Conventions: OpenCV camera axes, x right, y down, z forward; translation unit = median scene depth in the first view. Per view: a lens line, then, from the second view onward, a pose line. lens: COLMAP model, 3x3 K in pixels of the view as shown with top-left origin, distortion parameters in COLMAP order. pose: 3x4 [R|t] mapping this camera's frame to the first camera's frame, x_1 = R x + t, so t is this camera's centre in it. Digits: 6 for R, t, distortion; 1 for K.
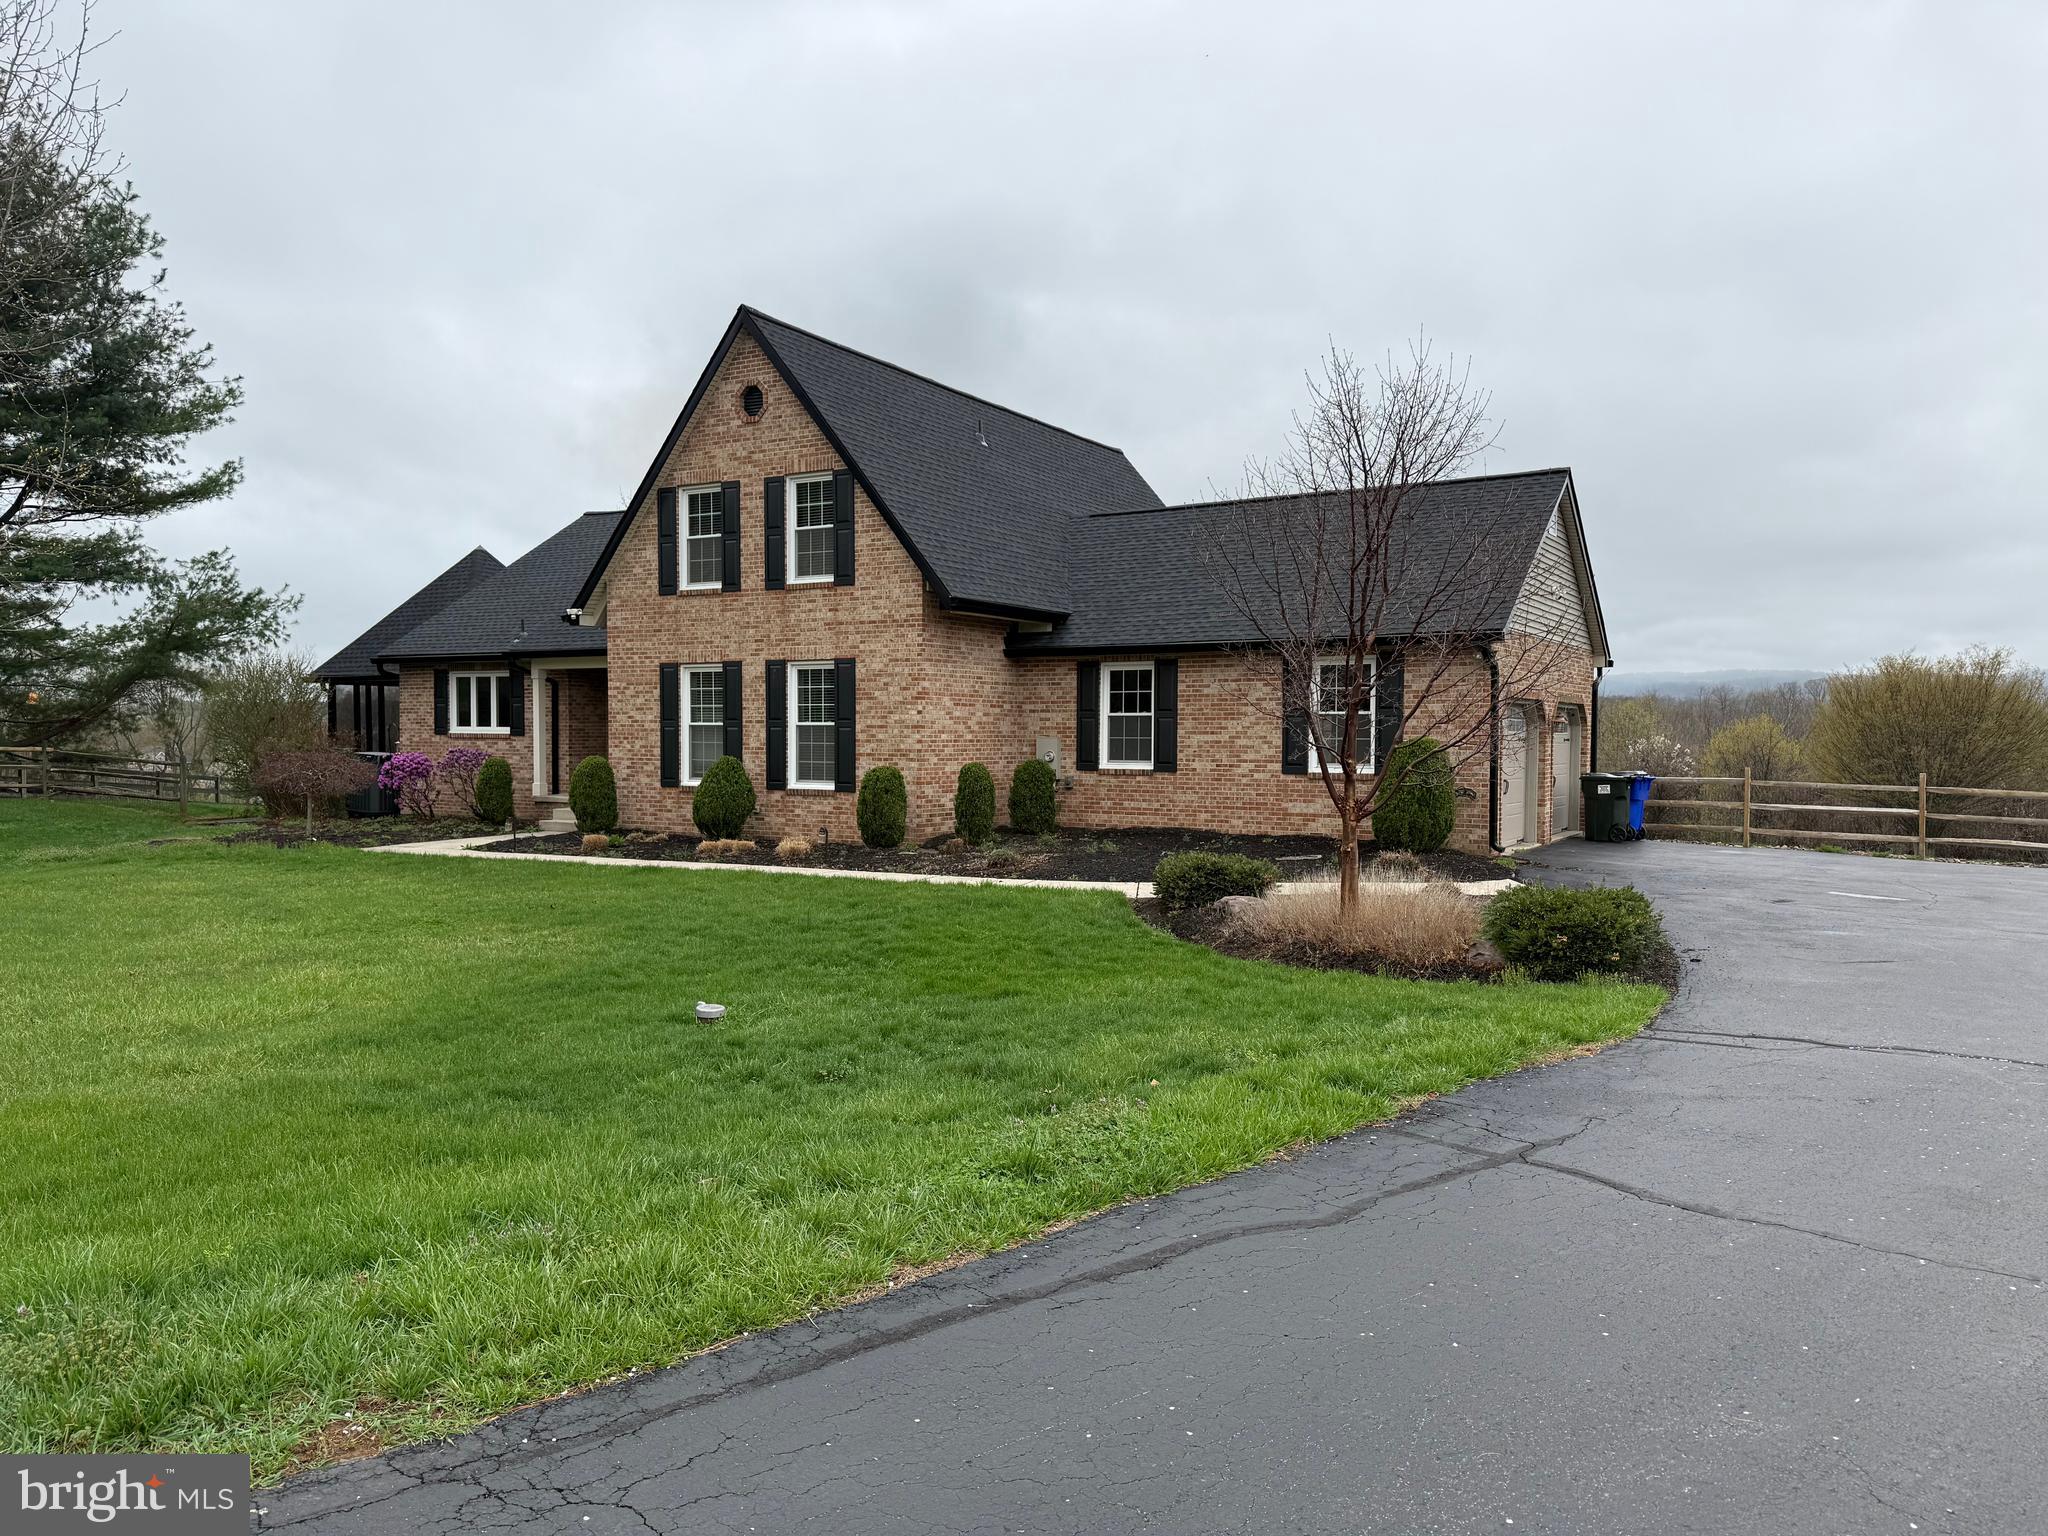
lens RADIAL K [[1398.5, 0, 1024.0], [0, 1398.5, 768.0], [0, 0, 1]] dist [0.148983, -0.191652]
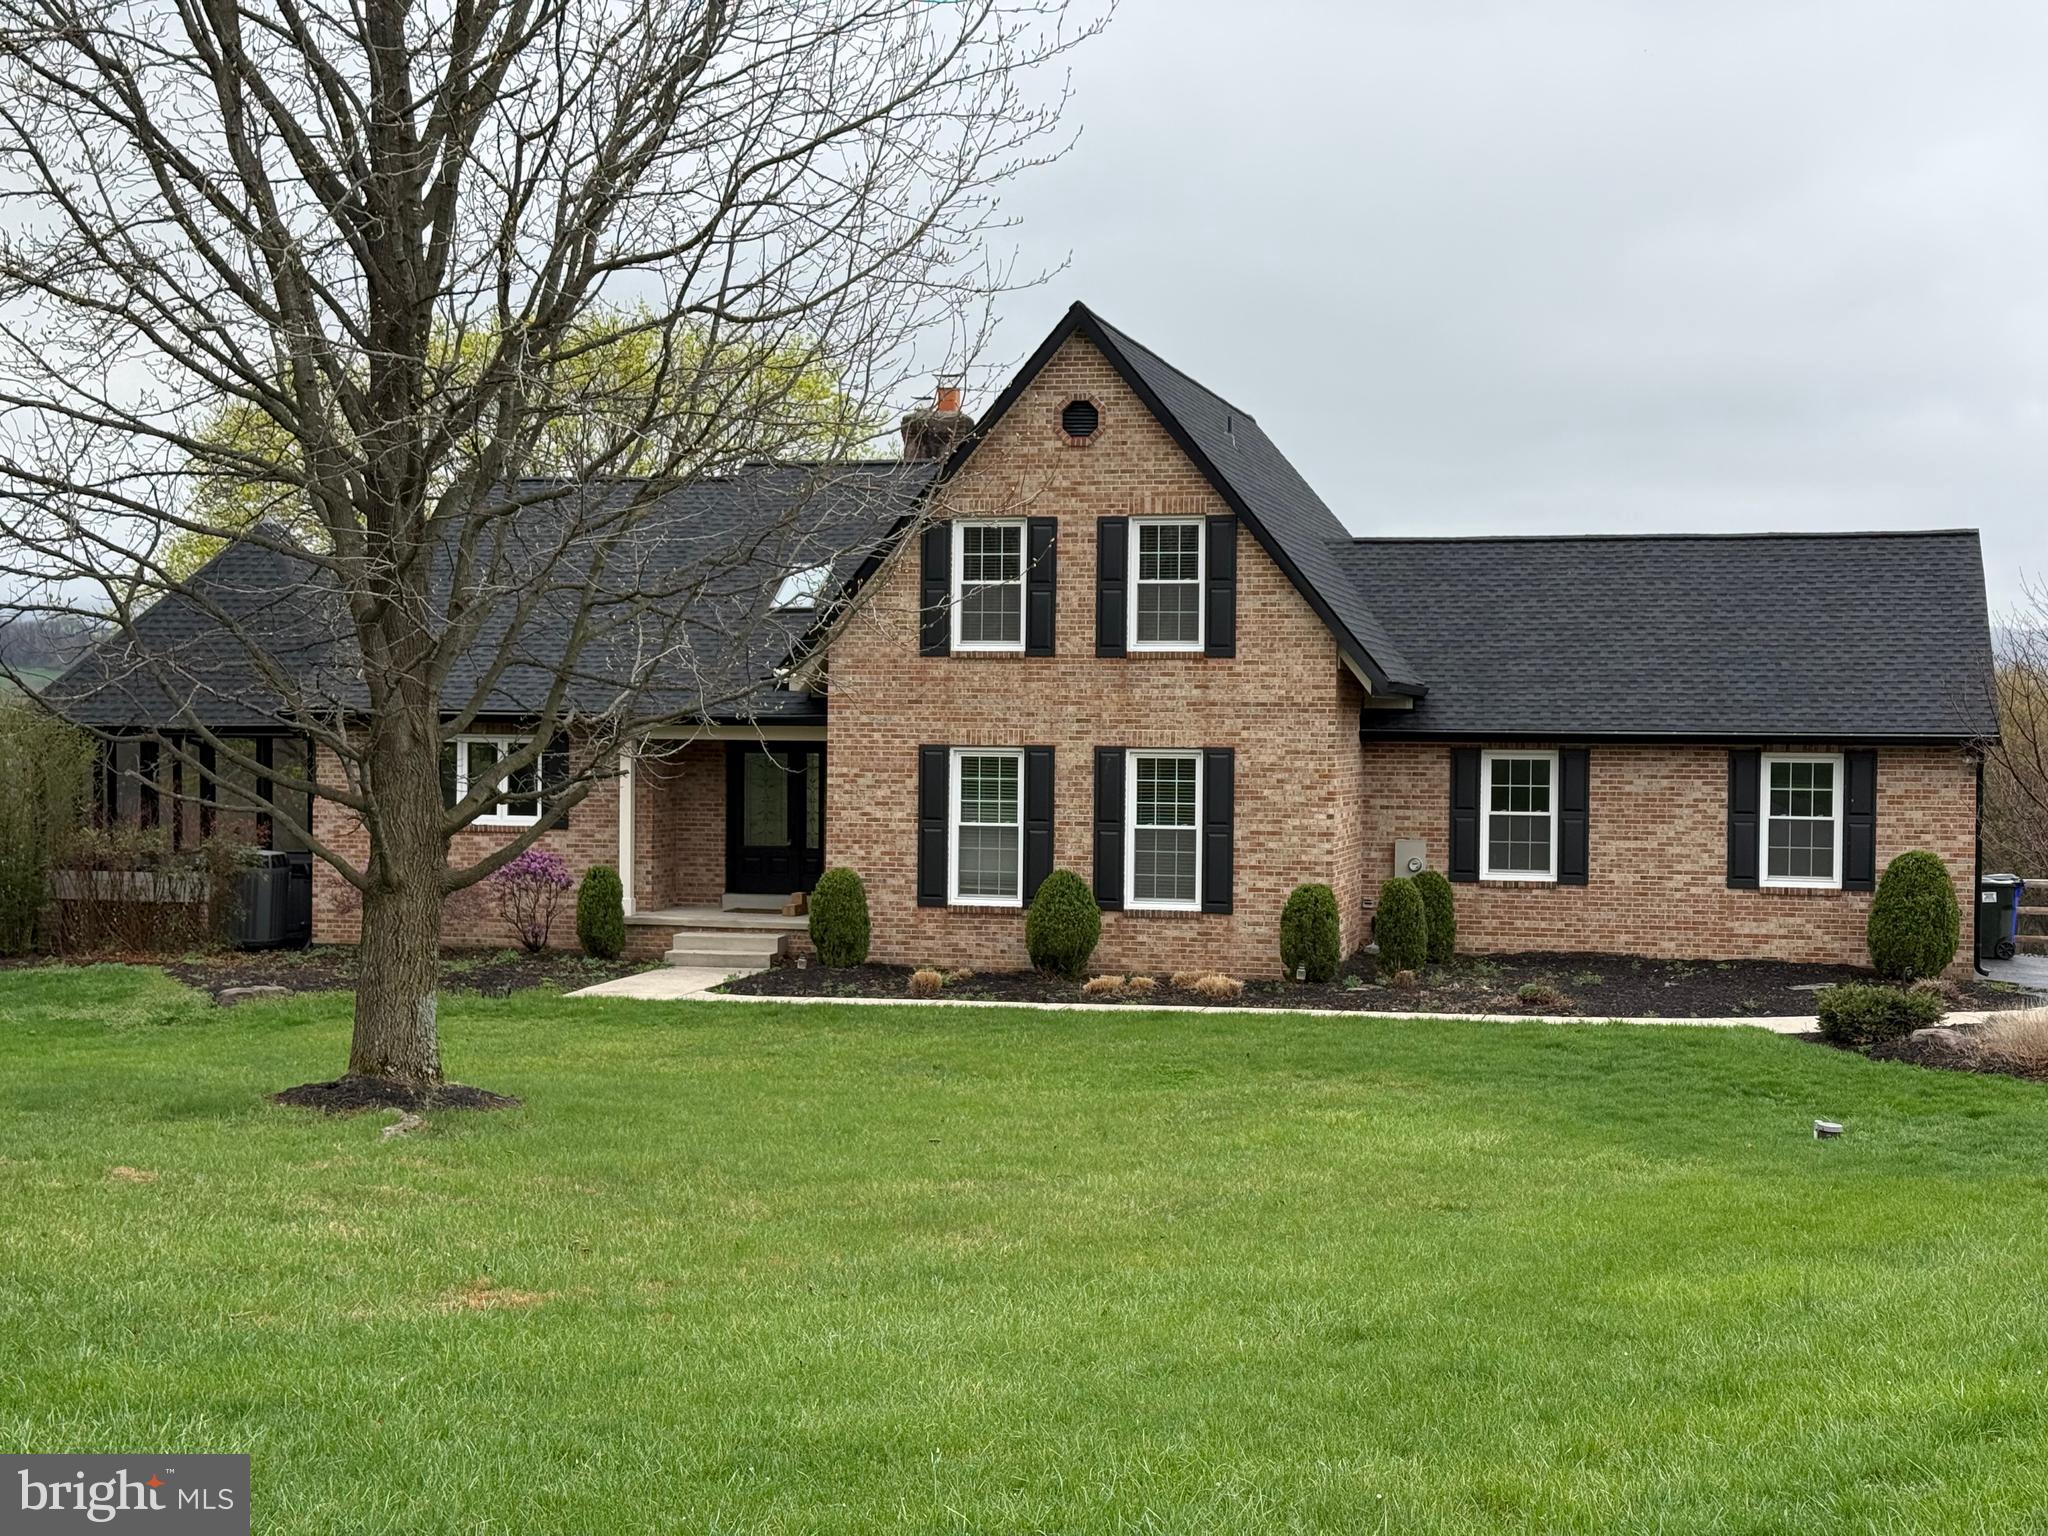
lens RADIAL K [[2818.7, 0, 1024.0], [0, 2818.7, 768.0], [0, 0, 1]] dist [0.135478, -0.065014]
pose [[0.956912, 0.001960, 0.290372, -0.682113], [0.001213, 0.999942, -0.010745, -0.047606], [-0.290376, 0.010634, 0.956853, -0.499654]]
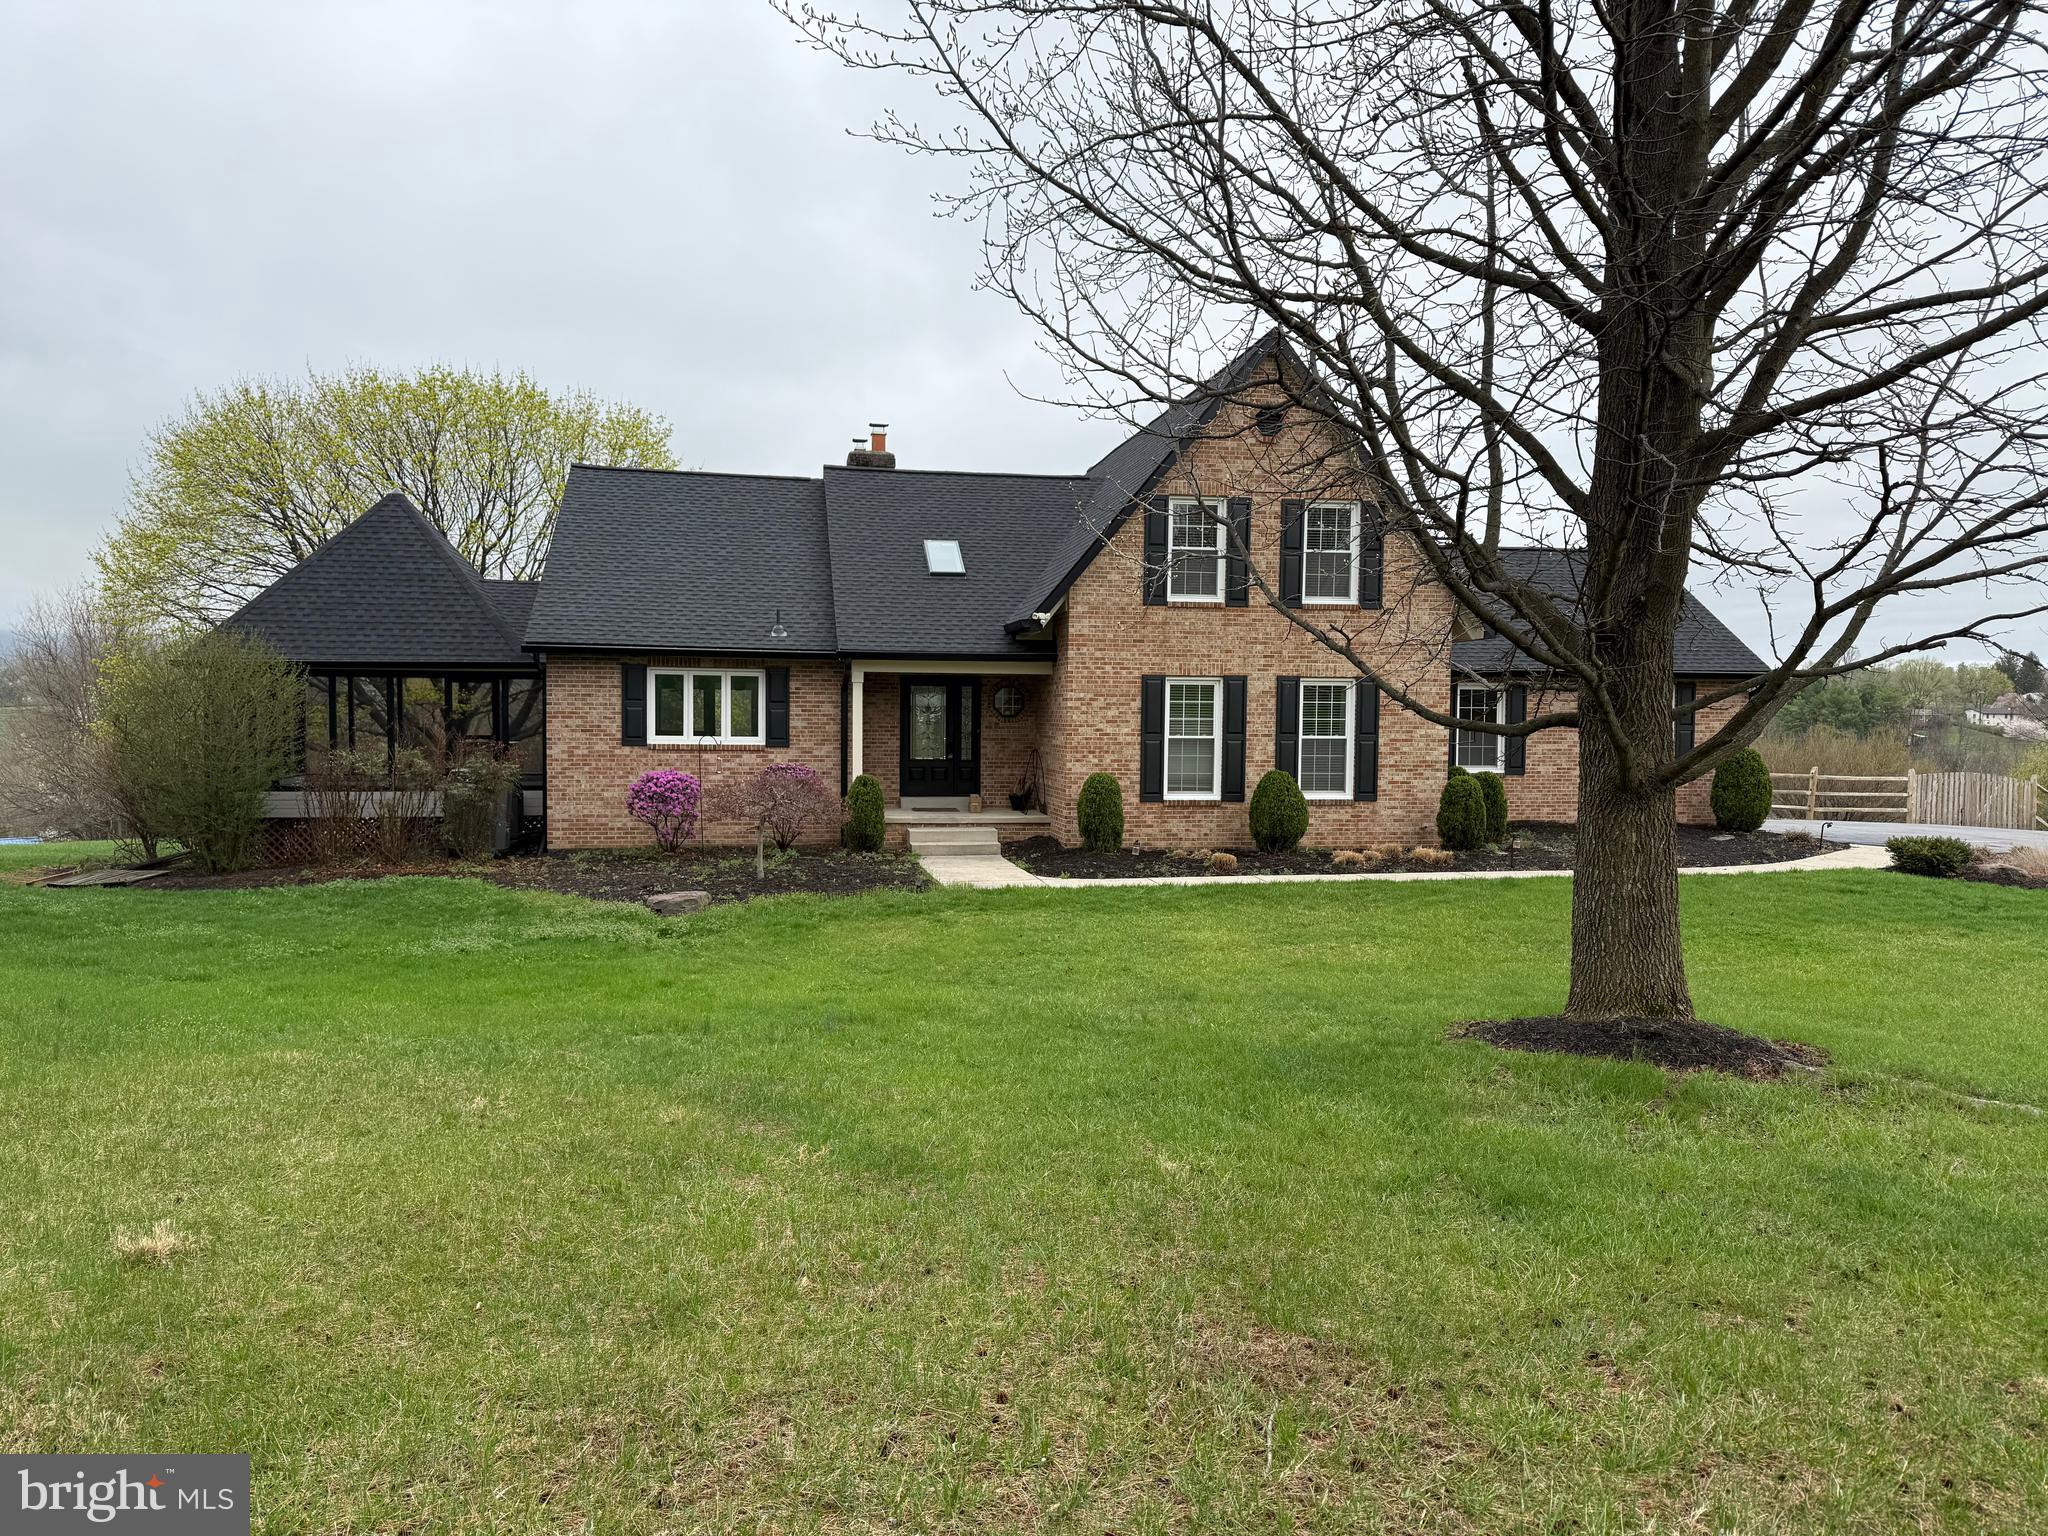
lens RADIAL K [[1398.5, 0, 1024.0], [0, 1398.5, 768.0], [0, 0, 1]] dist [0.148983, -0.191652]
pose [[0.751812, -0.021695, 0.659021, -1.008759], [0.012194, 0.999745, 0.019001, -0.031033], [-0.659265, -0.006249, 0.751884, 0.347759]]
